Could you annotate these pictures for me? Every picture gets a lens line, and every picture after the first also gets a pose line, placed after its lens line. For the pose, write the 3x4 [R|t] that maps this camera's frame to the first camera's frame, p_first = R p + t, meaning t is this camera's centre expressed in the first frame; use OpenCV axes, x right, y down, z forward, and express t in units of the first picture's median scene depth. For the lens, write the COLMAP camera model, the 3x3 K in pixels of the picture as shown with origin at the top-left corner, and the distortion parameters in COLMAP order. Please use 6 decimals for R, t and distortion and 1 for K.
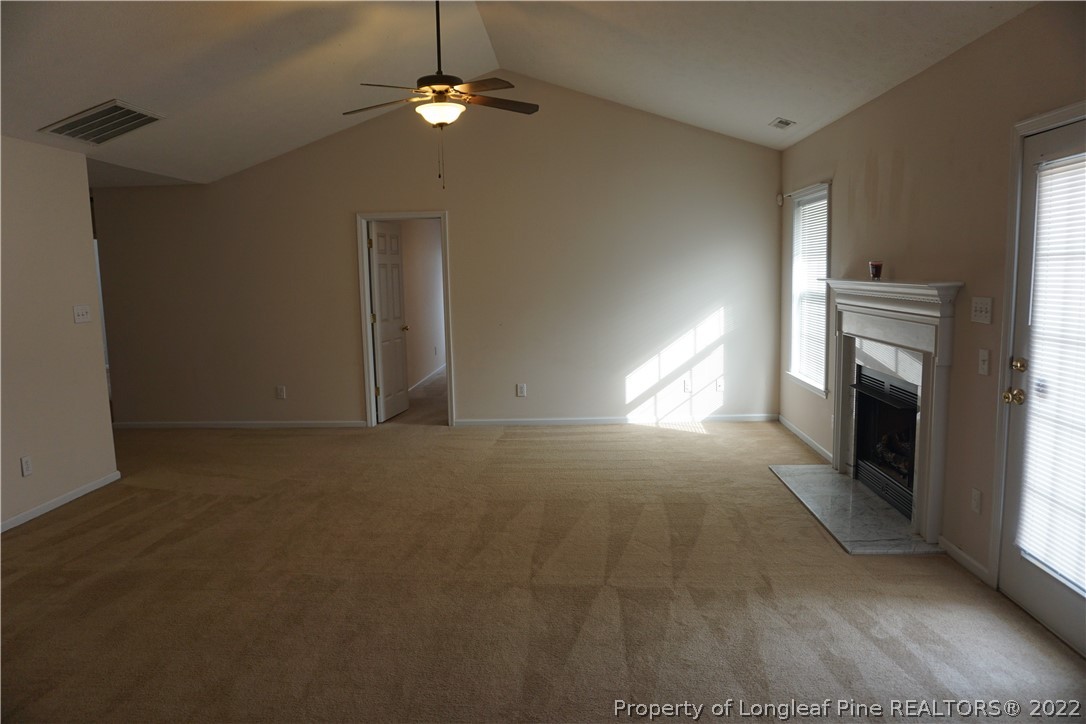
lens RADIAL K [[721.5, 0, 543.0], [0, 721.5, 362.0], [0, 0, 1]] dist [-0.058110, 0.043057]
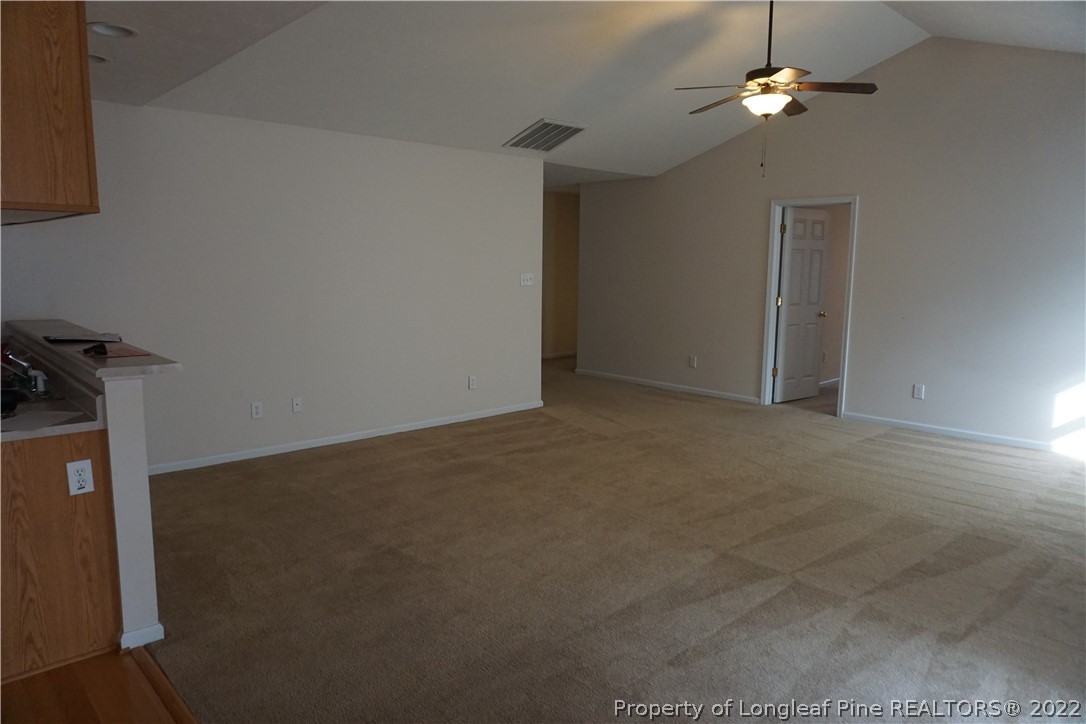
lens RADIAL K [[721.5, 0, 543.0], [0, 721.5, 362.0], [0, 0, 1]] dist [-0.058110, 0.043057]
pose [[0.725847, 0.127169, -0.675999, 0.344299], [-0.112657, 0.991469, 0.065551, -0.005792], [0.678568, 0.028576, 0.733981, 0.023650]]
